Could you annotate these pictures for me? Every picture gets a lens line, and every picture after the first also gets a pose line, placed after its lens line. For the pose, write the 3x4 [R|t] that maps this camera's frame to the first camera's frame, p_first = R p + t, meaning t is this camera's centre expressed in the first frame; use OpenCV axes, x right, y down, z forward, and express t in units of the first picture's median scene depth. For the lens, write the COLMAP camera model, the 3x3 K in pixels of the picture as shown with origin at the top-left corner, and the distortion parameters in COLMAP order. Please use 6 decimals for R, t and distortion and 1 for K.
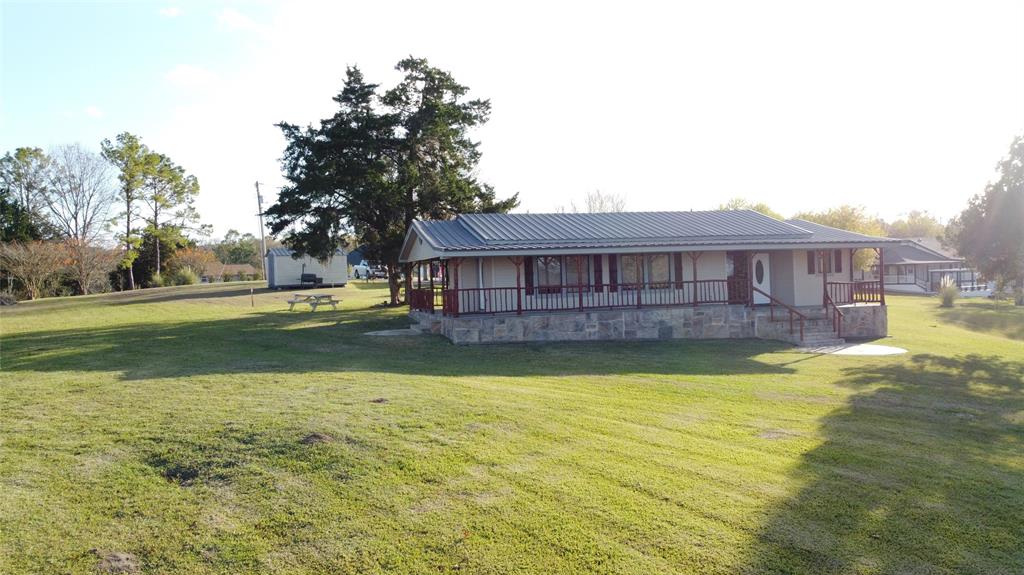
lens RADIAL K [[773.1, 0, 512.0], [0, 773.1, 287.5], [0, 0, 1]] dist [0.005704, -0.001251]
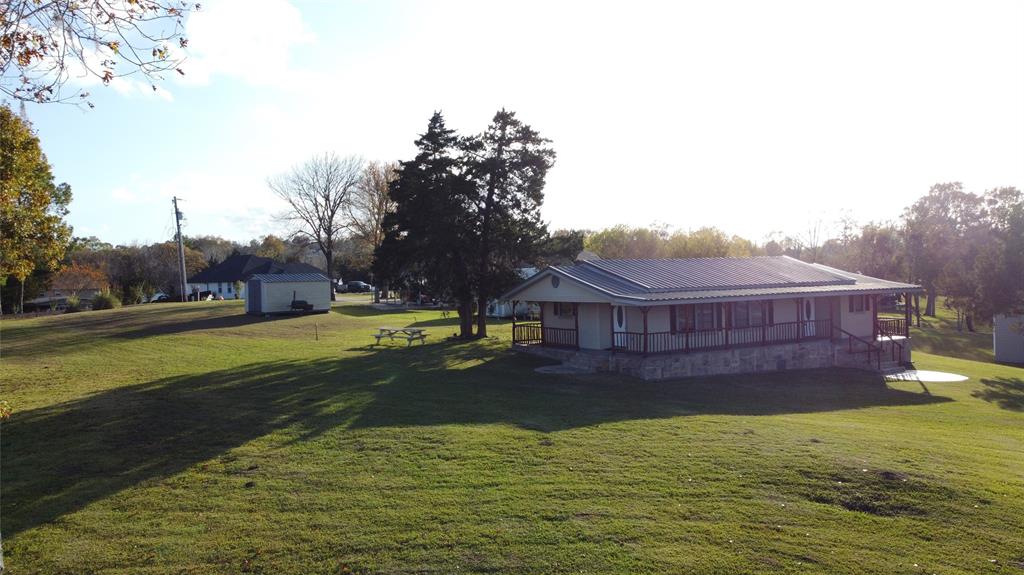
lens RADIAL K [[773.1, 0, 512.0], [0, 773.1, 287.5], [0, 0, 1]] dist [0.005704, -0.001251]
pose [[0.968487, 0.002191, 0.249053, -0.488243], [0.000341, 0.999949, -0.010126, -0.048295], [-0.249063, 0.009892, 0.968437, -0.062909]]
